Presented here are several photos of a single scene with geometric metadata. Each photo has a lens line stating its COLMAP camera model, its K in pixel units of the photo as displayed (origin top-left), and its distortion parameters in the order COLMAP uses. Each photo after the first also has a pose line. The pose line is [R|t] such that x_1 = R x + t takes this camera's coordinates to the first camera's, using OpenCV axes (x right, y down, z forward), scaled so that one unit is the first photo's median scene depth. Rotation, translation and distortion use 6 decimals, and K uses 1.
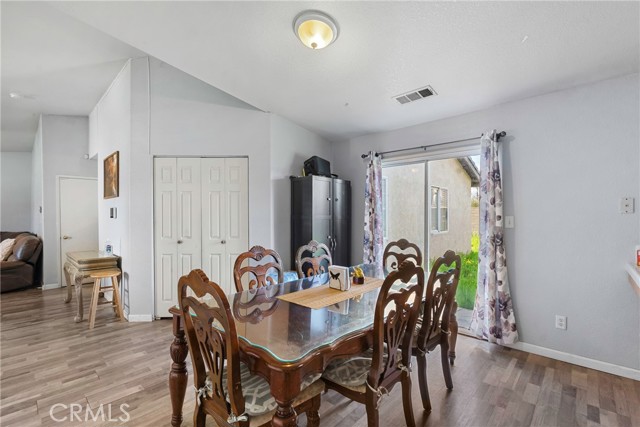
lens RADIAL K [[286.4, 0, 319.7], [0, 286.4, 217.6], [0, 0, 1]] dist [-0.005828, 0.000804]
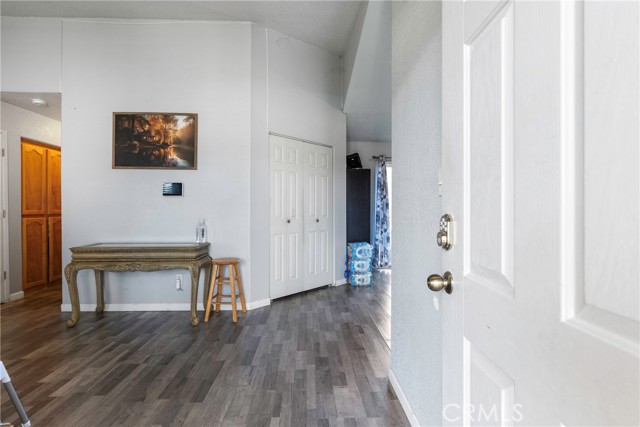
lens RADIAL K [[306.1, 0, 319.2], [0, 306.1, 209.4], [0, 0, 1]] dist [-0.003488, -0.000145]
pose [[0.719344, 0.005708, 0.694631, -1.155952], [0.000841, 0.999958, -0.009087, 0.052664], [-0.694654, 0.007121, 0.719309, 0.142139]]
